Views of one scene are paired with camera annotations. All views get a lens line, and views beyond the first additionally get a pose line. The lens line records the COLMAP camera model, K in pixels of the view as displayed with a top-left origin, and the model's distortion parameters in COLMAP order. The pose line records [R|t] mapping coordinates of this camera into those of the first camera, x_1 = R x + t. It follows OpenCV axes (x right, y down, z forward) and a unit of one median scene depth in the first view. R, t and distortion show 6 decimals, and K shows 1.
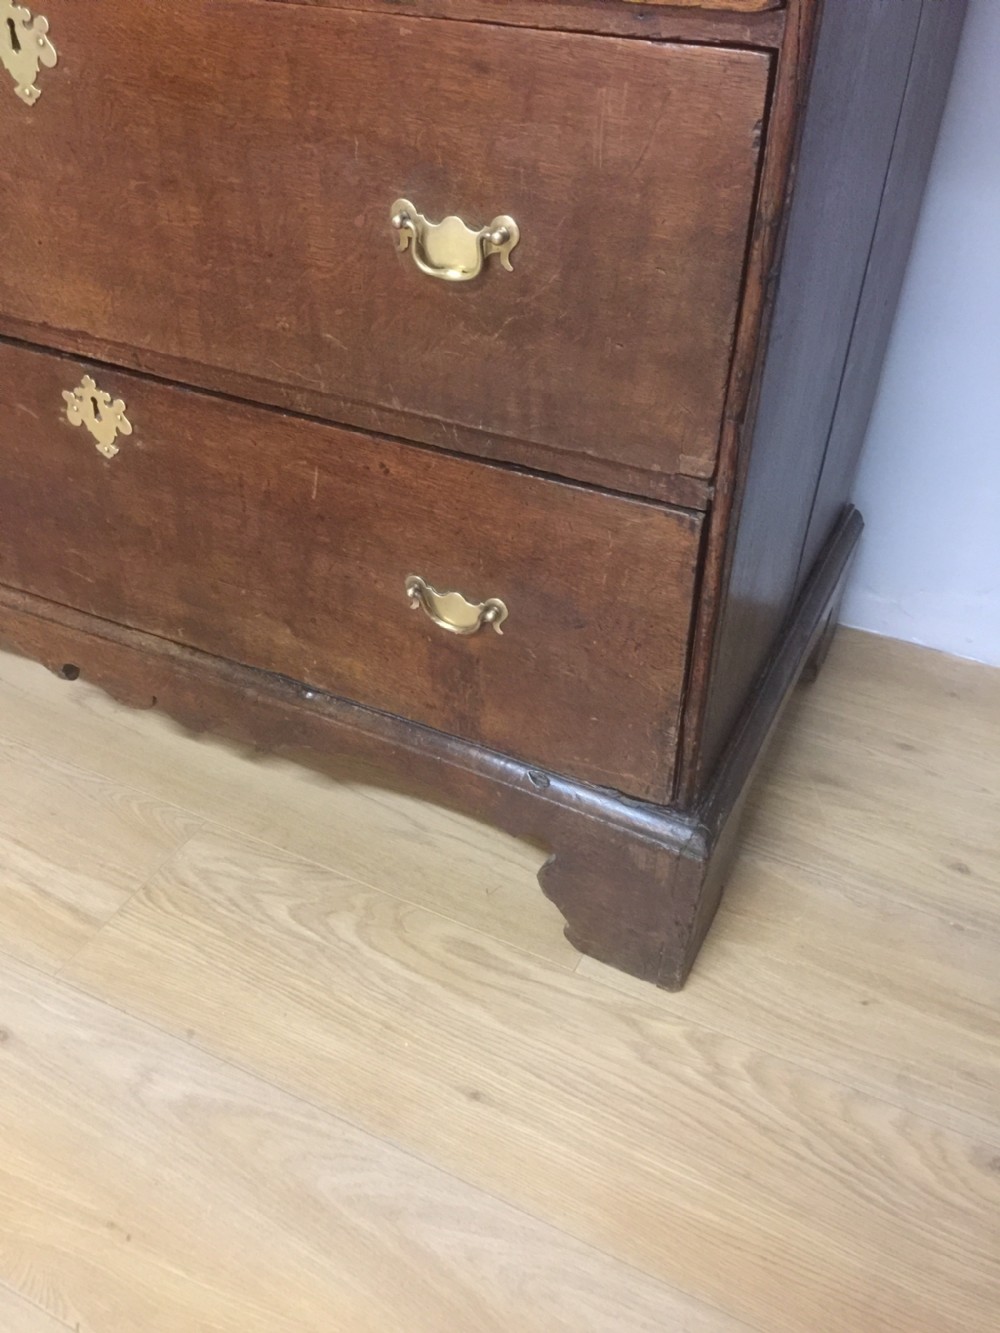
lens RADIAL K [[1279.8, 0, 500.0], [0, 1279.8, 666.5], [0, 0, 1]] dist [0.069801, -0.002158]
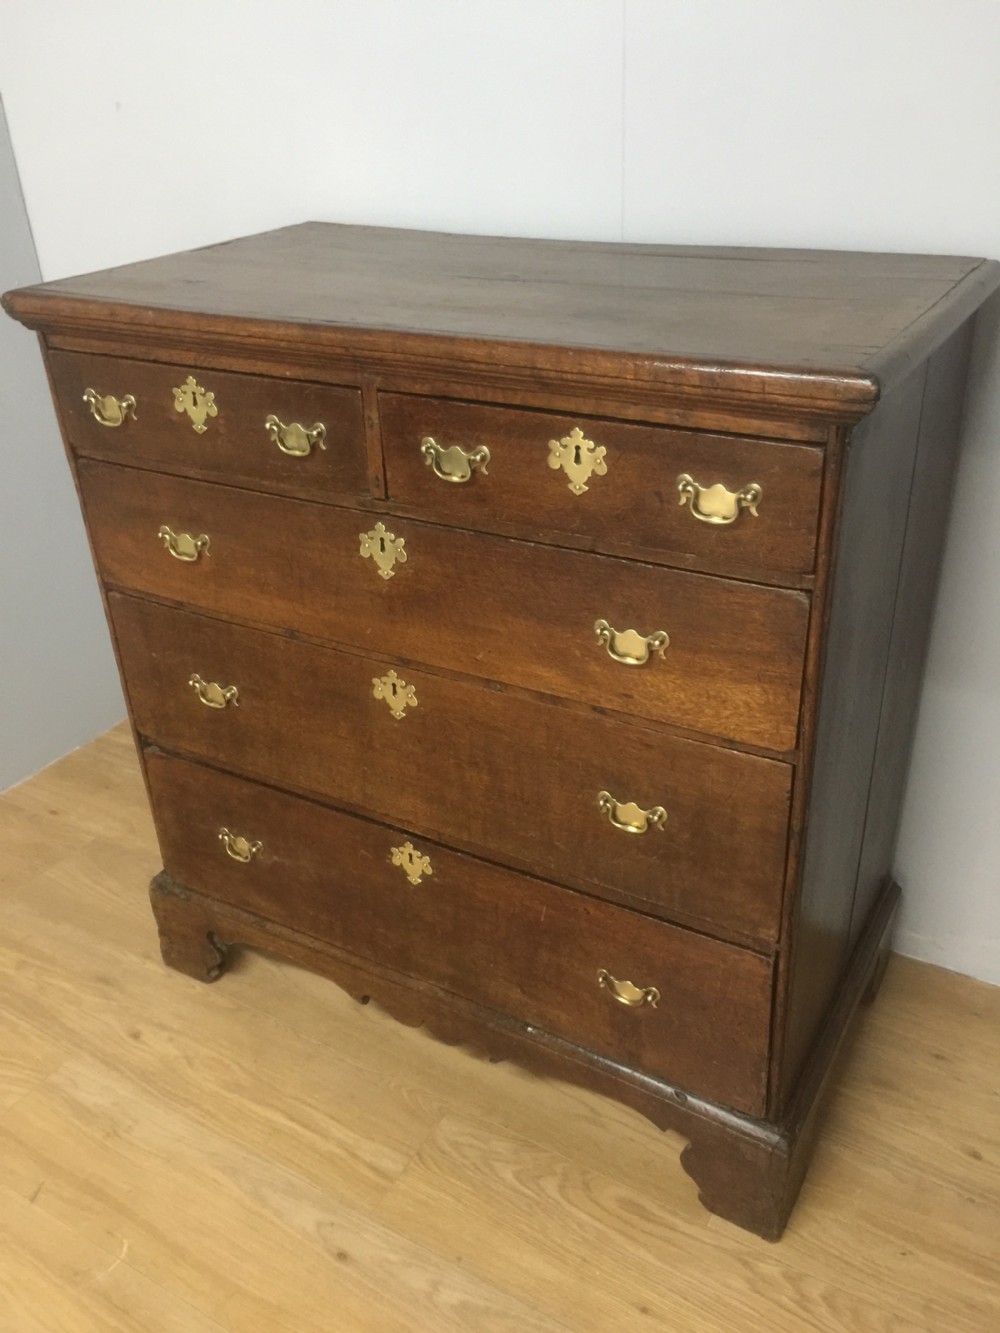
lens RADIAL K [[1261.9, 0, 478.8], [0, 1261.9, 637.6], [0, 0, 1]] dist [0.104631, -0.149802]
pose [[0.995111, -0.012628, -0.097954, -0.054750], [-0.004201, 0.985483, -0.169725, -0.198000], [0.098675, 0.169307, 0.980611, -0.659517]]
